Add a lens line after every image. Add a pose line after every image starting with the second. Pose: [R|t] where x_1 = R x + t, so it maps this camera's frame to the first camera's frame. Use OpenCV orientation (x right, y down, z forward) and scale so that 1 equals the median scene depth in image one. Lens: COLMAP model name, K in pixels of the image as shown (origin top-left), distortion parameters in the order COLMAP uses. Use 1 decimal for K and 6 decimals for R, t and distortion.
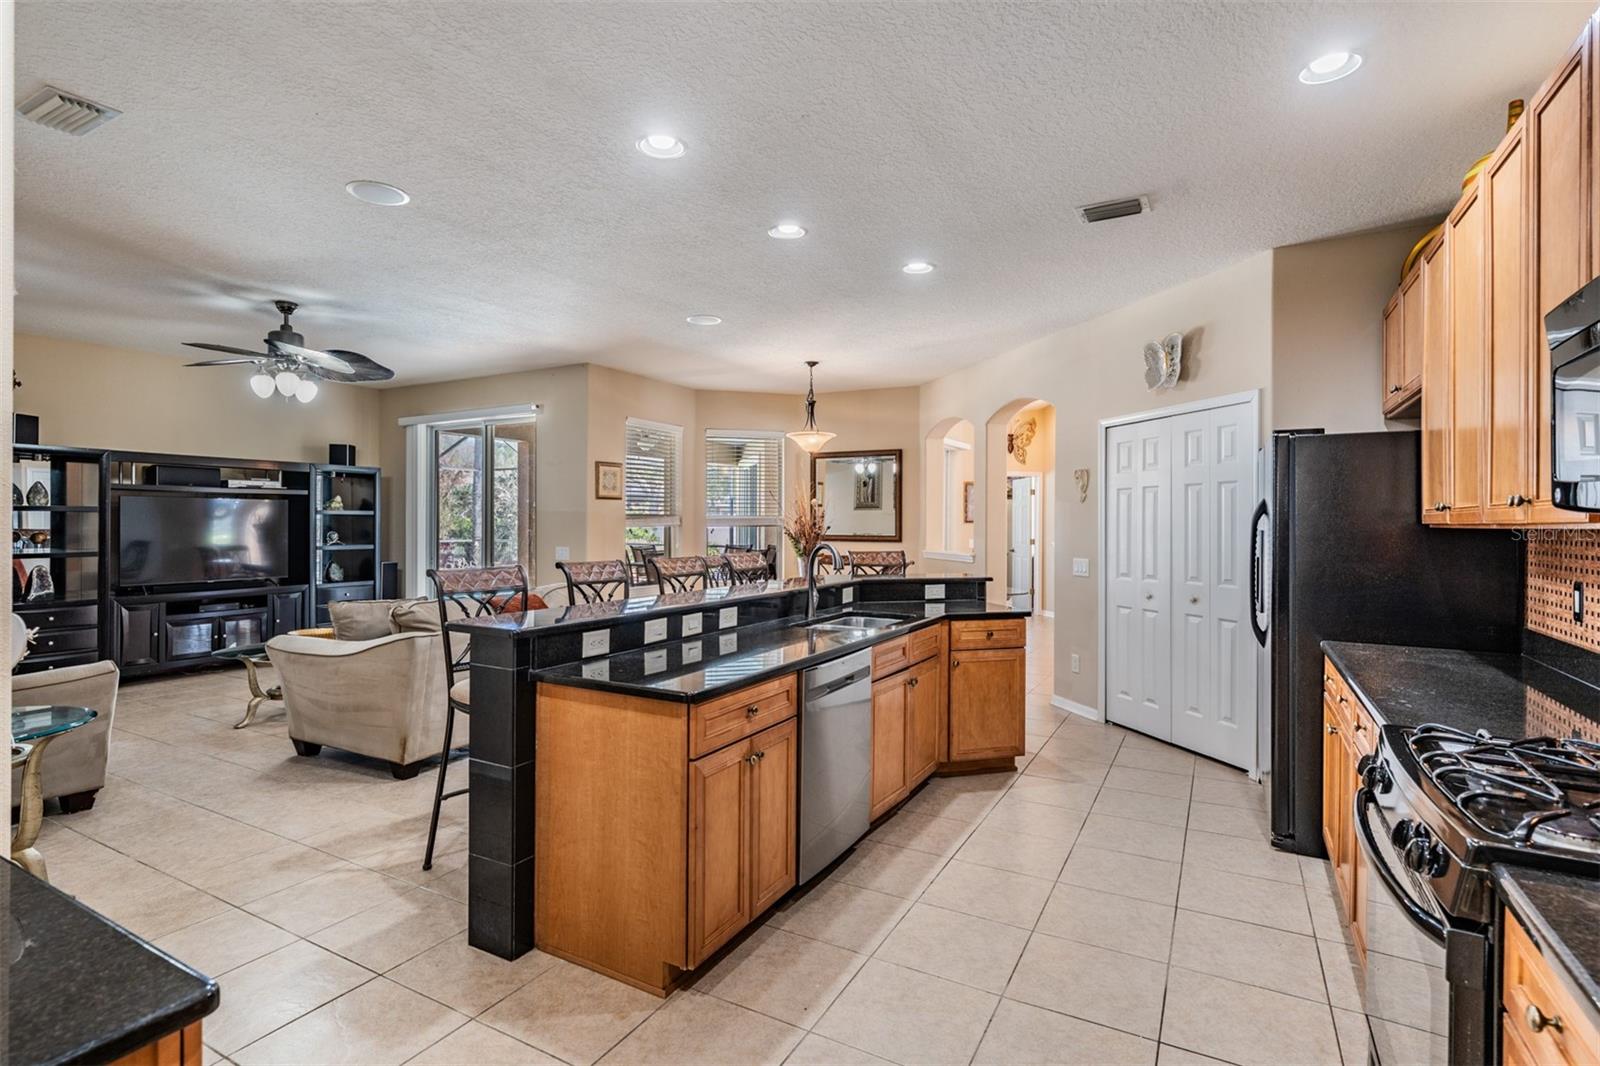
lens RADIAL K [[774.8, 0, 799.2], [0, 774.8, 525.2], [0, 0, 1]] dist [0.001920, 0.000575]
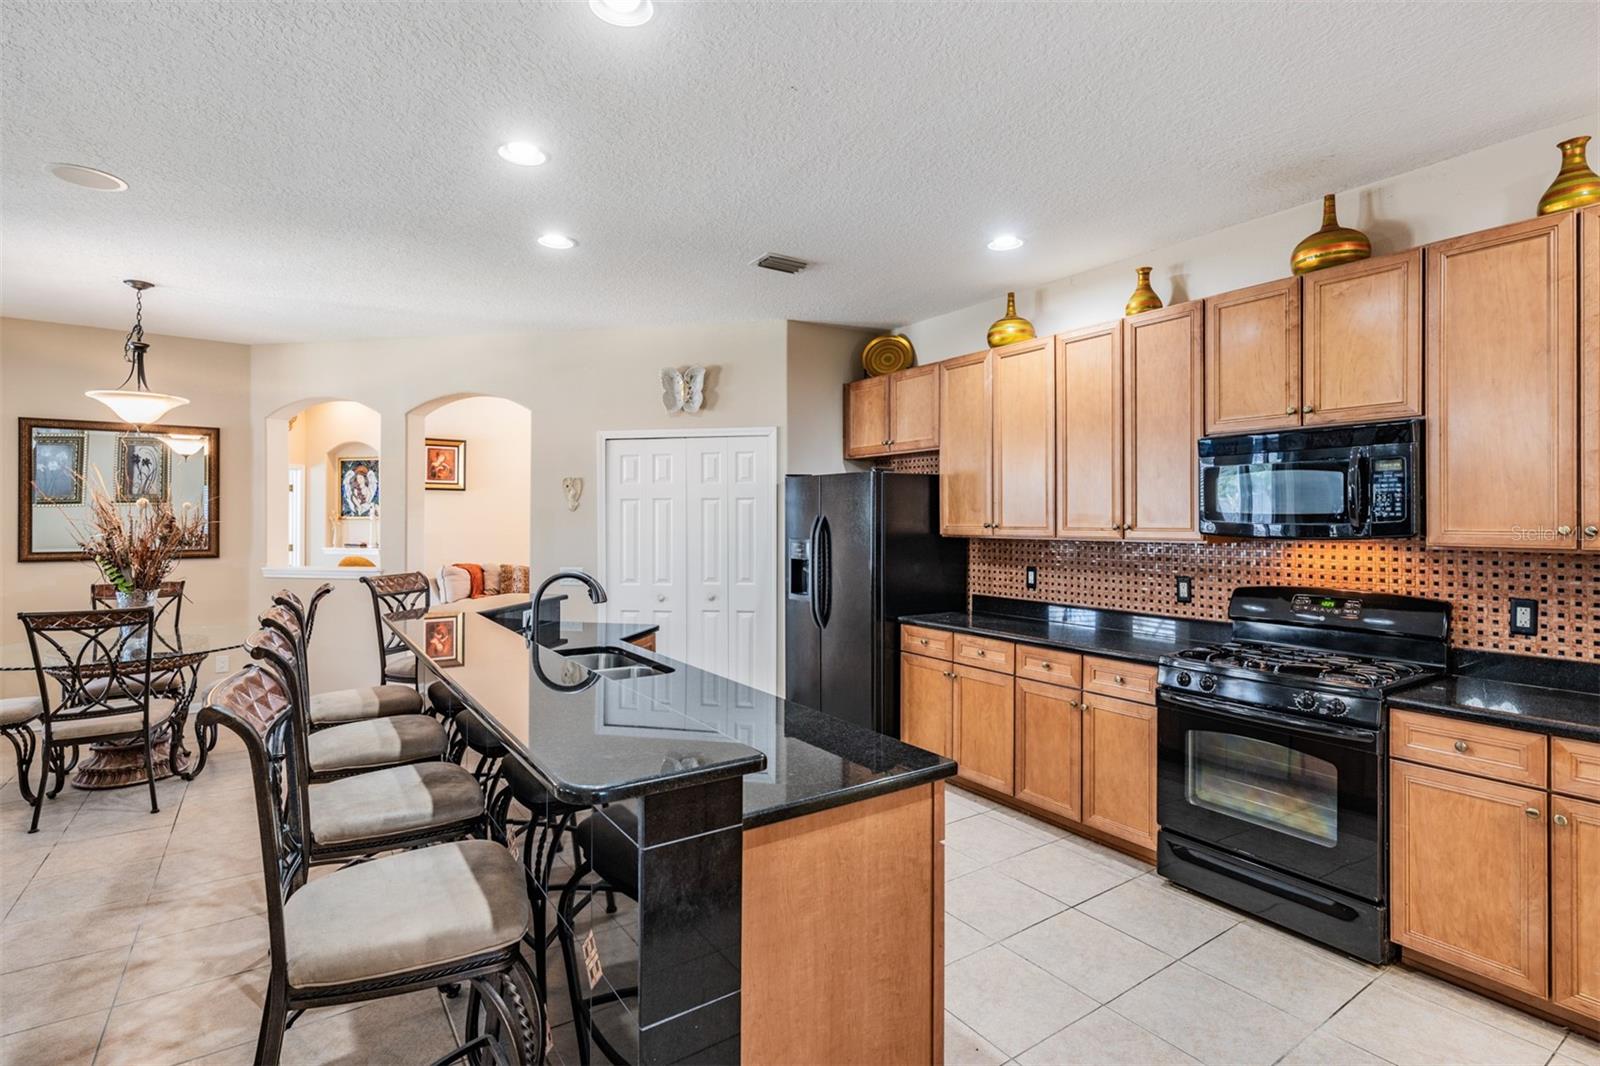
lens RADIAL K [[762.6, 0, 798.7], [0, 762.6, 516.3], [0, 0, 1]] dist [-0.000018, -0.000040]
pose [[0.448975, -0.002314, 0.893541, -0.519974], [0.004394, 0.999990, 0.000382, -0.029669], [-0.893534, 0.003755, 0.448981, 0.415857]]
